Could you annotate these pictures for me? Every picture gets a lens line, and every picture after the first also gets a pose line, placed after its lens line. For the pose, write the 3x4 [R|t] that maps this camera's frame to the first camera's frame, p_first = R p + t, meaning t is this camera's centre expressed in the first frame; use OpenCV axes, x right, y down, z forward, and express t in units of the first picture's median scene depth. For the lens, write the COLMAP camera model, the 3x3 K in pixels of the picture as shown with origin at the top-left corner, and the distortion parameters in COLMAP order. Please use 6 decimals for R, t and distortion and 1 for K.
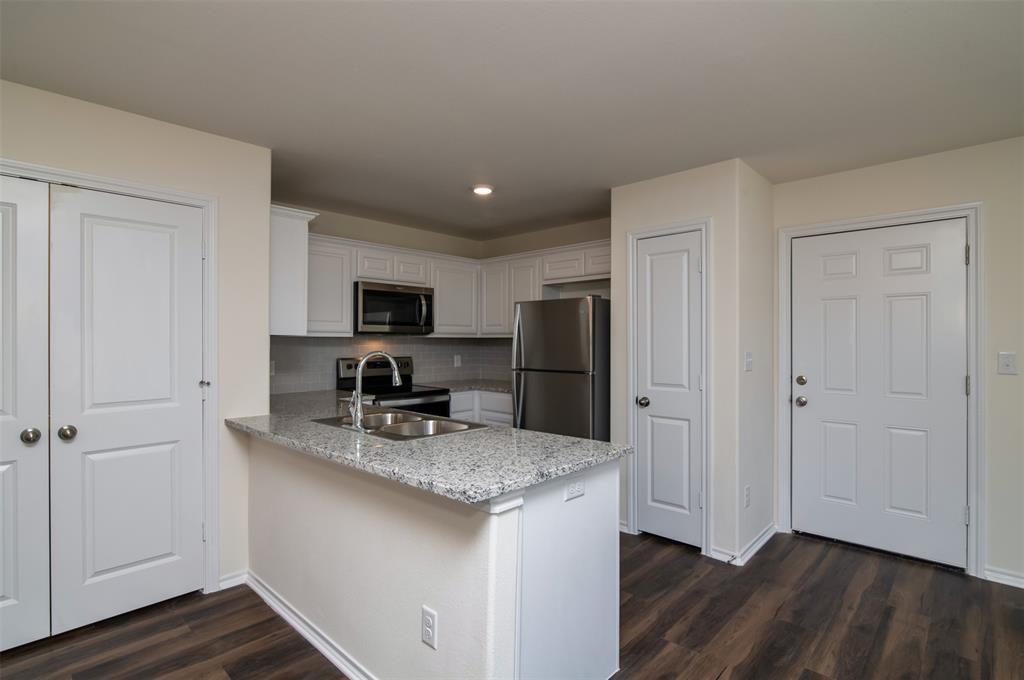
lens RADIAL K [[502.3, 0, 508.6], [0, 502.3, 339.7], [0, 0, 1]] dist [-0.011662, 0.000135]
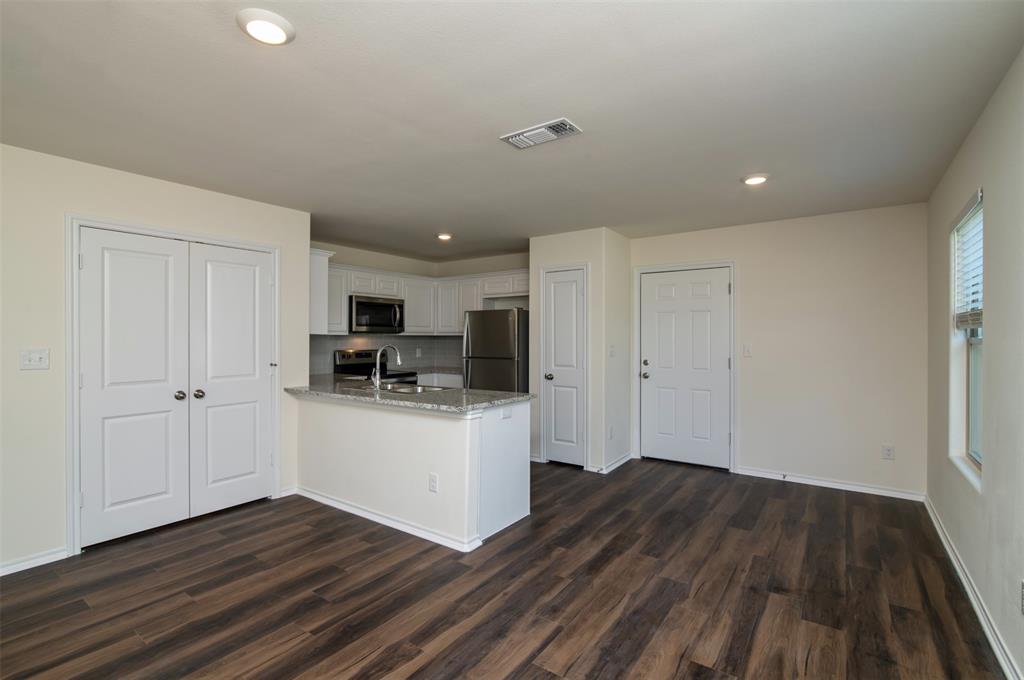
lens RADIAL K [[470.7, 0, 506.6], [0, 470.7, 336.1], [0, 0, 1]] dist [-0.011998, -0.000240]
pose [[0.990844, 0.000824, 0.135012, -0.061181], [-0.000657, 0.999999, -0.001281, -0.001265], [-0.135013, 0.001180, 0.990843, -0.433608]]
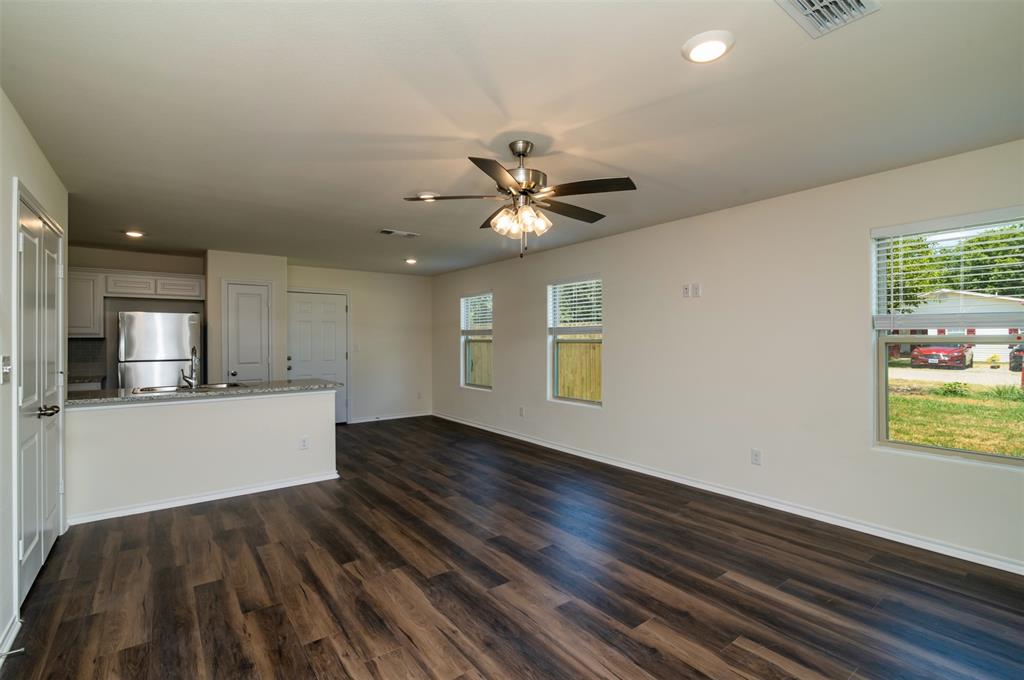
lens RADIAL K [[467.8, 0, 512.0], [0, 467.8, 340.0], [0, 0, 1]] dist [-0.007060, -0.000130]
pose [[0.161548, -0.001047, 0.986864, -1.247132], [0.000631, 0.999999, 0.000958, 0.000438], [-0.986865, 0.000468, 0.161549, -0.275858]]
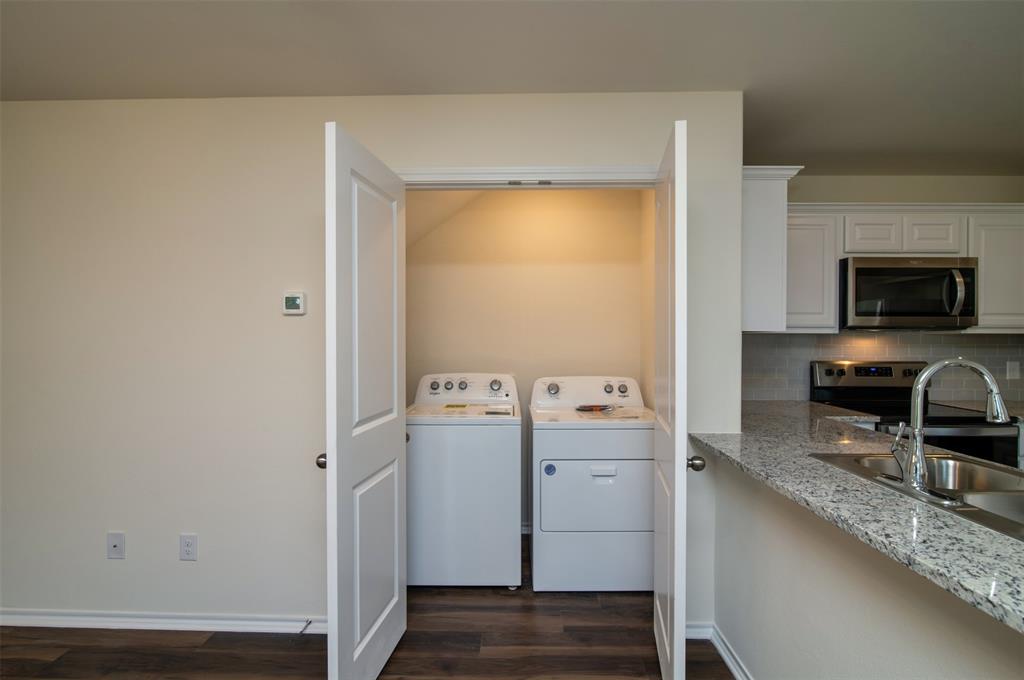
lens RADIAL K [[470.7, 0, 506.6], [0, 470.7, 336.1], [0, 0, 1]] dist [-0.011998, -0.000240]
pose [[0.674331, 0.000798, -0.738429, -0.157640], [-0.001075, 0.999999, 0.000099, -0.001333], [0.738429, 0.000726, 0.674331, 0.203329]]
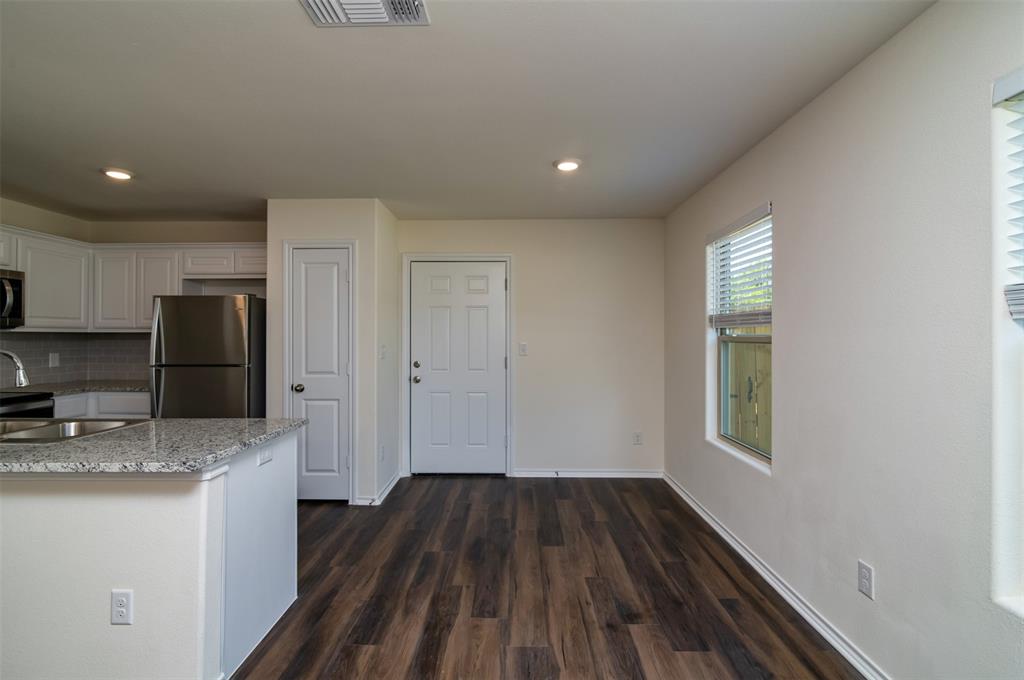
lens RADIAL K [[470.1, 0, 509.7], [0, 470.1, 333.6], [0, 0, 1]] dist [-0.006597, -0.000113]
pose [[0.735555, 0.003650, 0.677455, -0.110873], [-0.001417, 0.999992, -0.003849, 0.000169], [-0.677463, 0.001871, 0.735554, -0.137041]]
